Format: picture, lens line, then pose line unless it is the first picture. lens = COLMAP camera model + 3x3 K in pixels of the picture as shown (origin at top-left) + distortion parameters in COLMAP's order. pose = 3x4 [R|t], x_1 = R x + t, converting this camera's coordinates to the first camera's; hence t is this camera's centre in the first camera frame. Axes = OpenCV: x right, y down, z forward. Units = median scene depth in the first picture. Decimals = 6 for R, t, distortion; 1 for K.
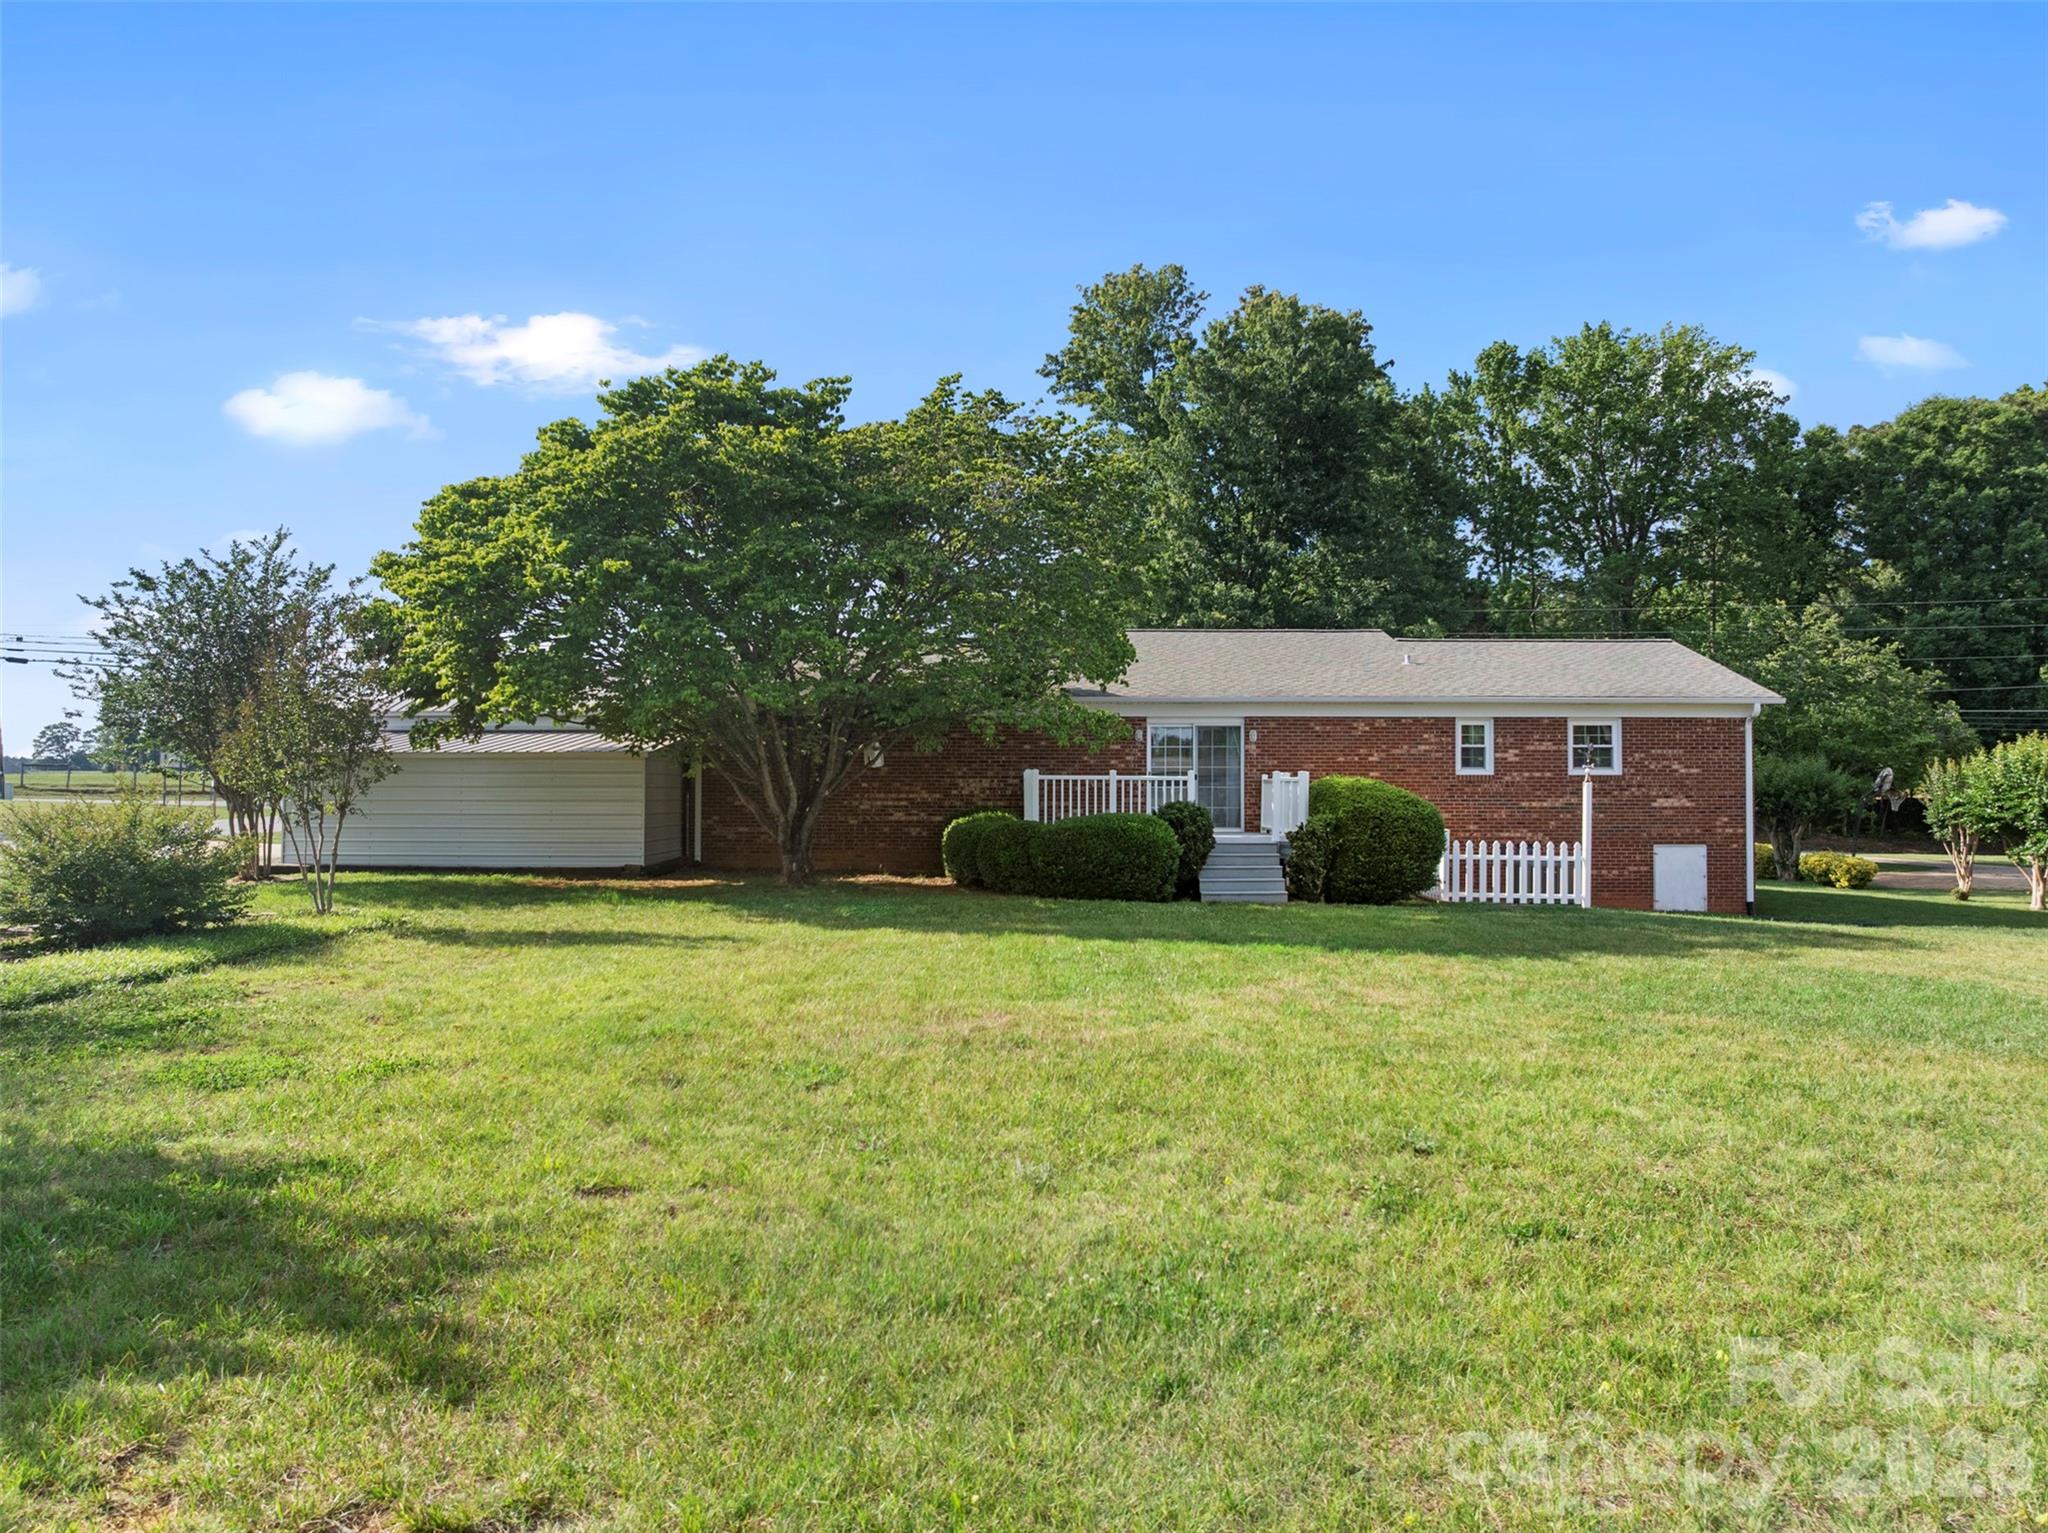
lens RADIAL K [[1436.8, 0, 1013.9], [0, 1436.8, 754.4], [0, 0, 1]] dist [-0.039359, 0.011109]
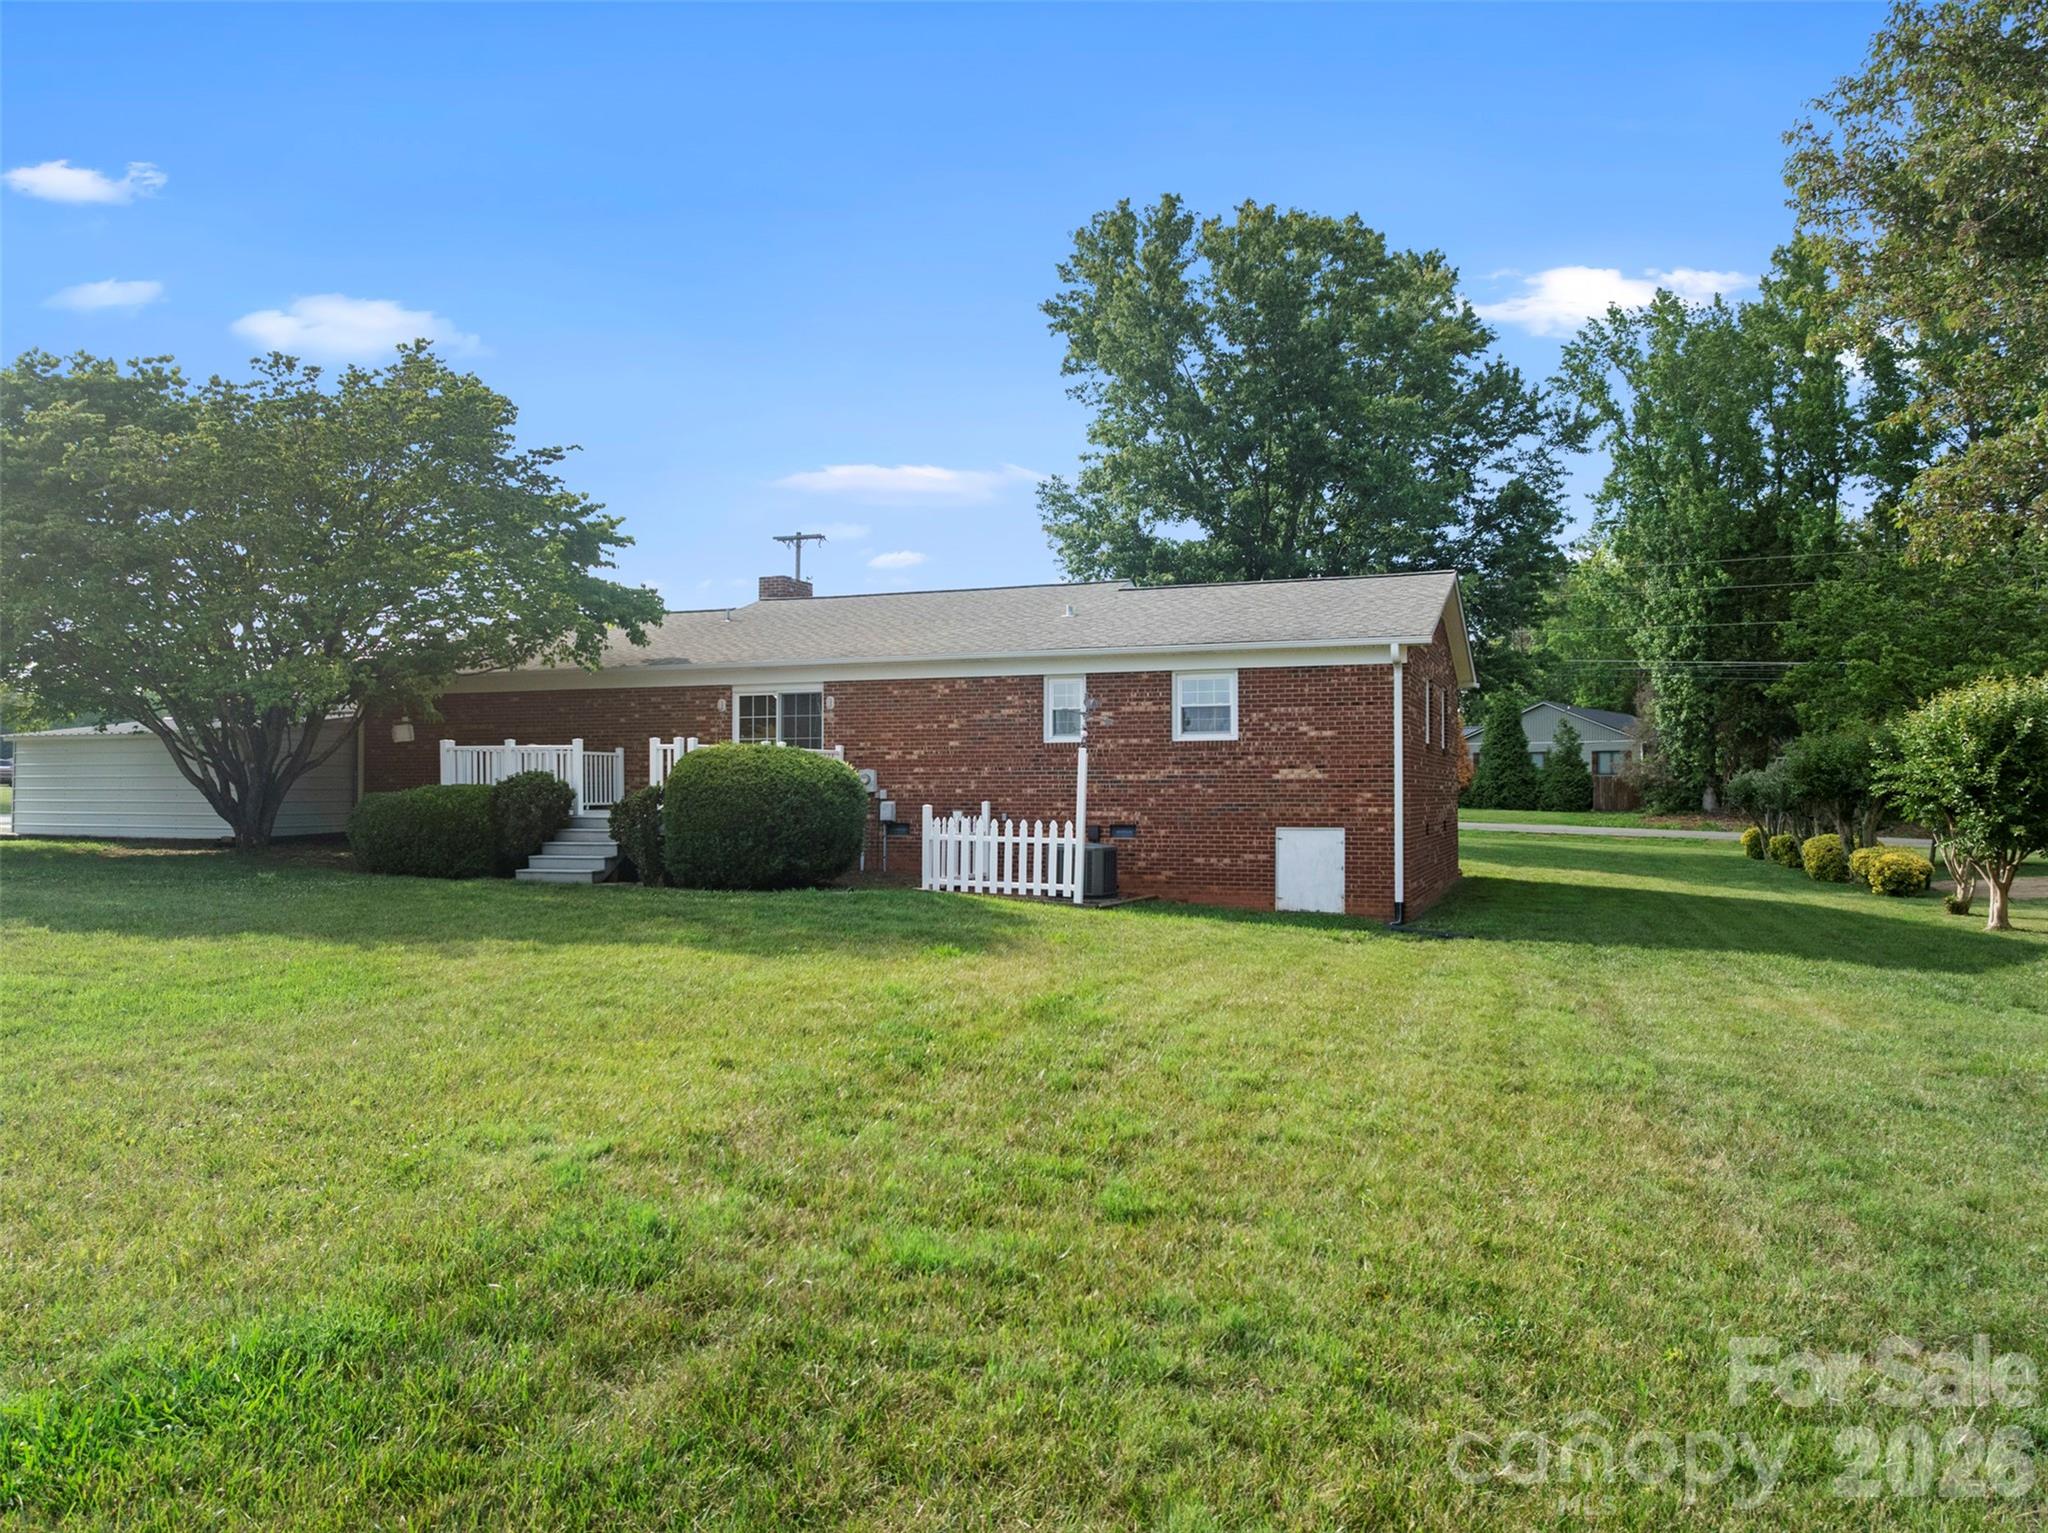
lens RADIAL K [[1436.8, 0, 1012.8], [0, 1436.8, 773.4], [0, 0, 1]] dist [-0.039359, 0.011109]
pose [[0.940466, -0.006417, -0.339827, 0.582721], [0.011700, 0.999840, 0.013498, 0.020685], [0.339686, -0.016670, 0.940391, 0.198132]]
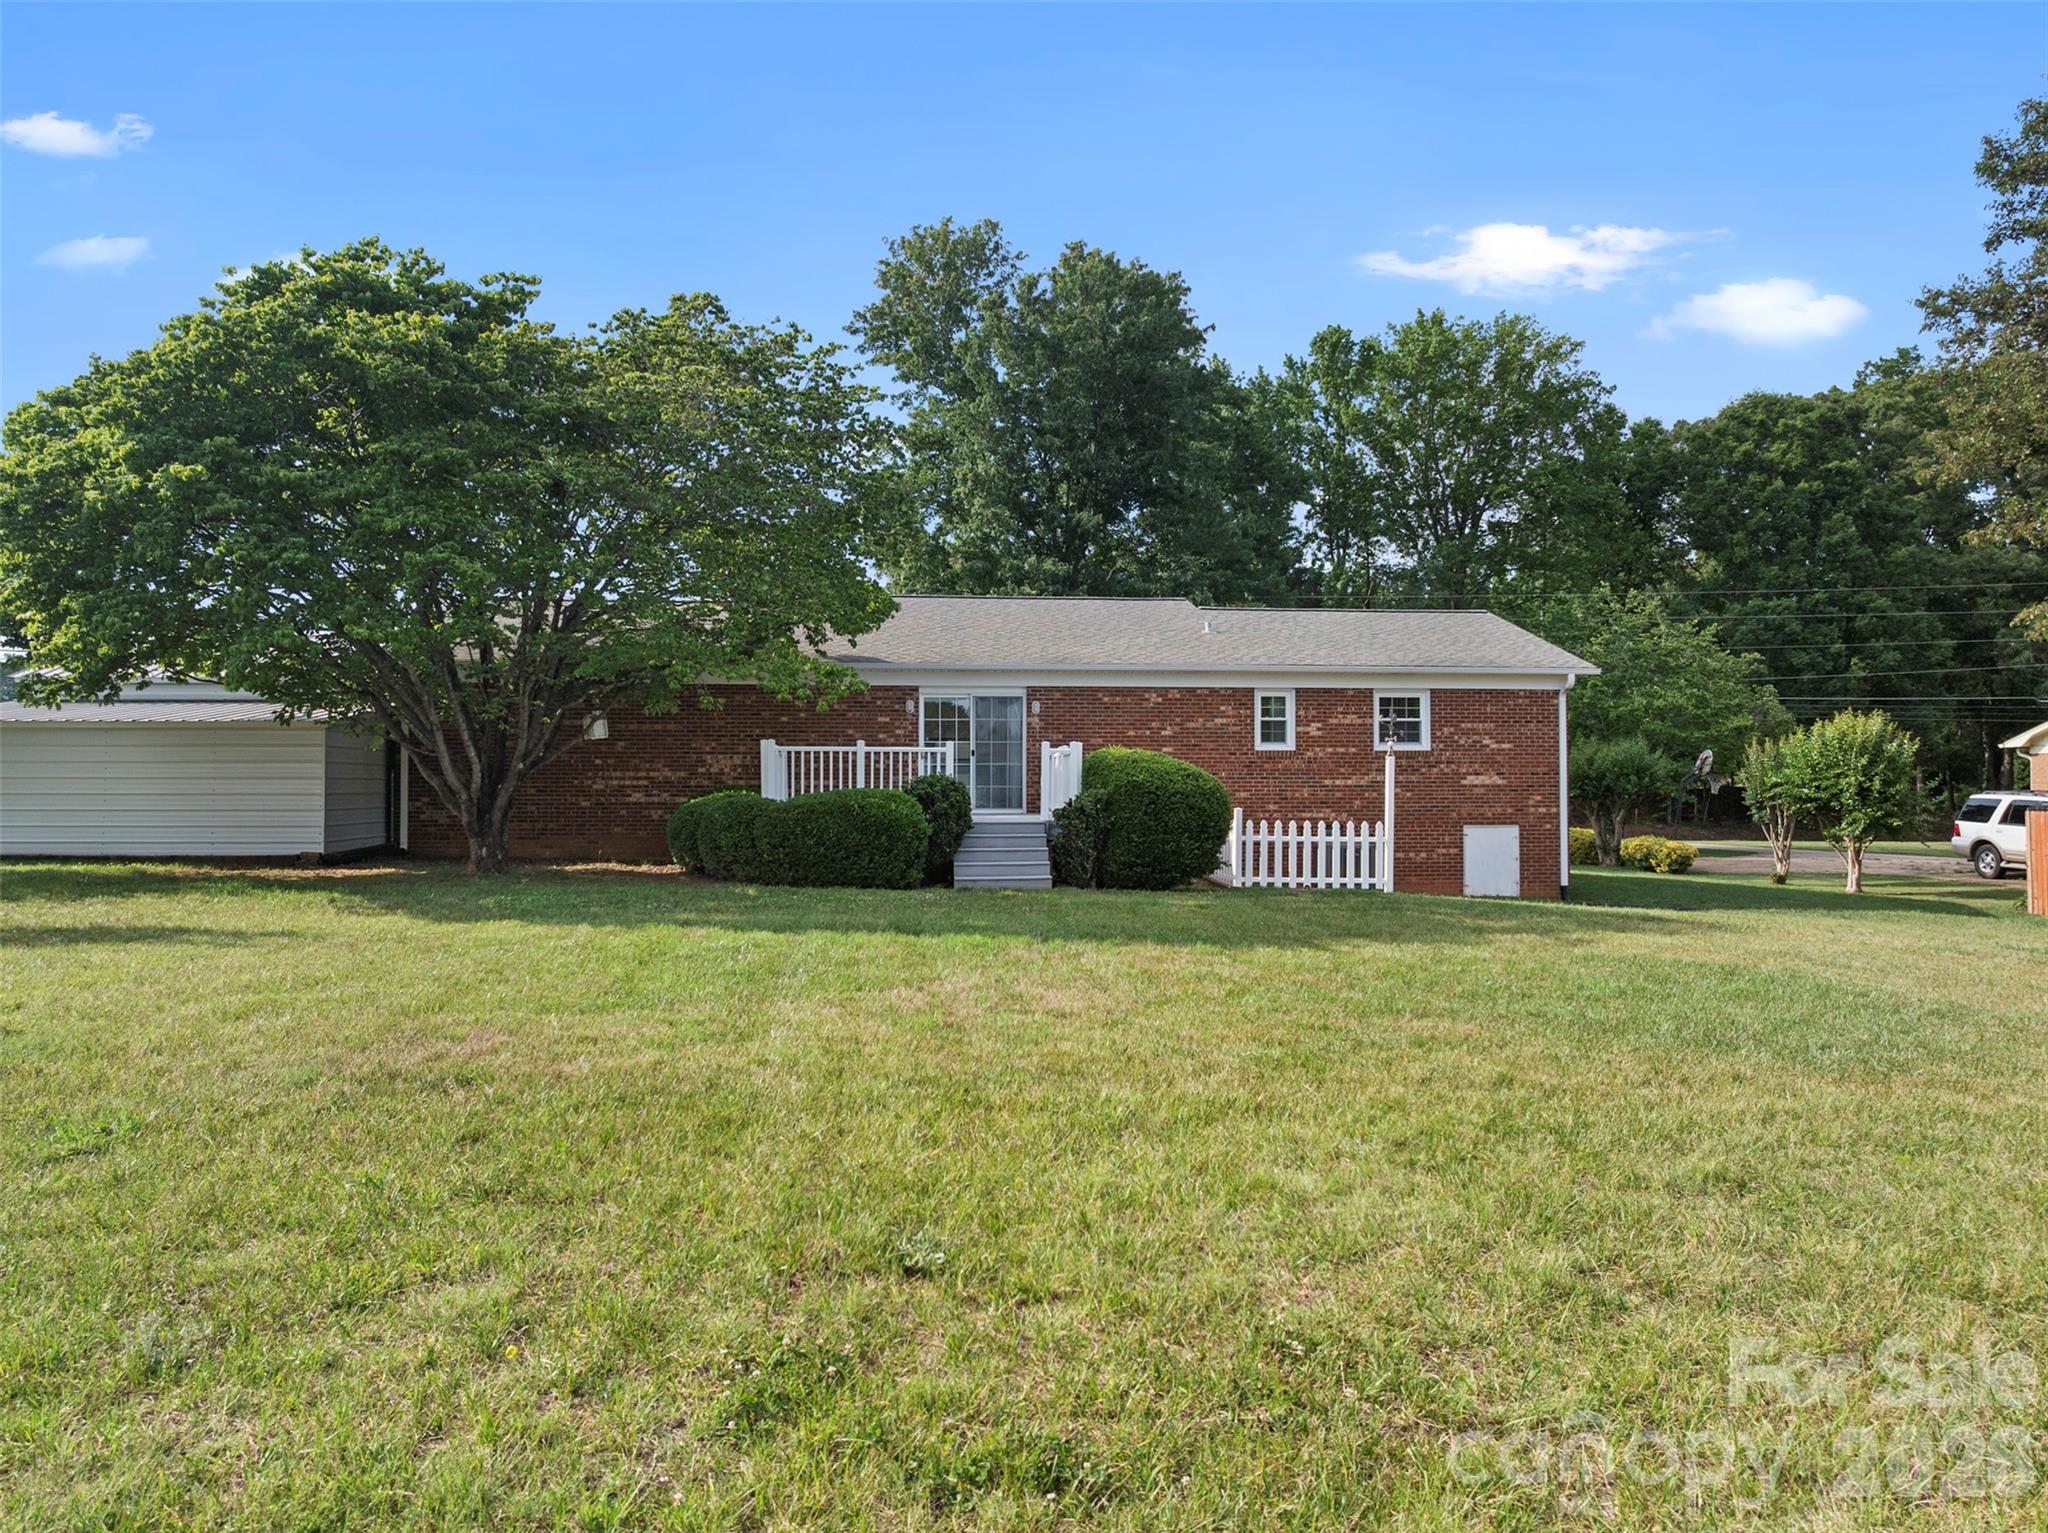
lens RADIAL K [[1436.8, 0, 1014.5], [0, 1436.8, 751.4], [0, 0, 1]] dist [-0.039359, 0.011109]
pose [[0.995274, 0.000684, 0.097100, 0.066071], [-0.000717, 1.000000, 0.000307, 0.014838], [-0.097100, -0.000375, 0.995275, 0.098979]]
